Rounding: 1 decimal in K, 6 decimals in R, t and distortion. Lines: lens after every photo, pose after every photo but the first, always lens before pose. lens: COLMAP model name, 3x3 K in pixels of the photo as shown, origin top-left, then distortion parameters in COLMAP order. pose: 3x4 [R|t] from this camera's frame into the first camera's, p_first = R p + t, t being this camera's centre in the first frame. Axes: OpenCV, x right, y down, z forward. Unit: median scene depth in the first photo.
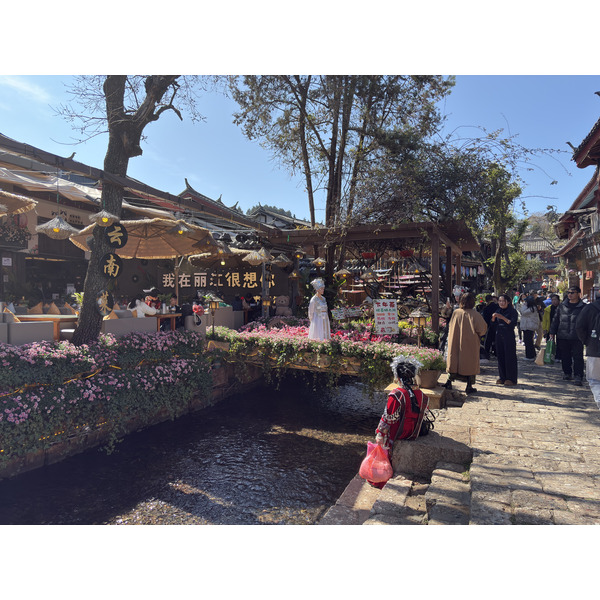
lens RADIAL K [[464.8, 0, 300.0], [0, 464.8, 300.0], [0, 0, 1]] dist [0.096030, -0.125268]
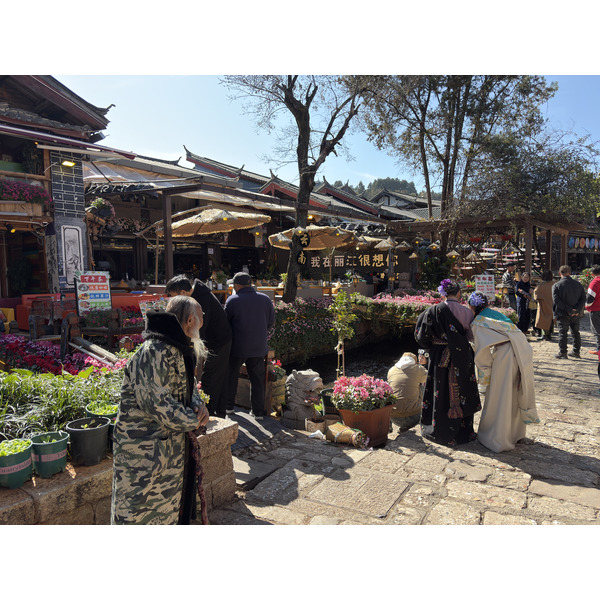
lens RADIAL K [[464.8, 0, 300.0], [0, 464.8, 300.0], [0, 0, 1]] dist [0.096030, -0.125268]
pose [[0.967053, 0.004844, -0.254528, 0.012659], [0.008688, 0.998609, 0.052015, -0.003378], [0.254426, -0.052512, 0.965665, -0.325779]]
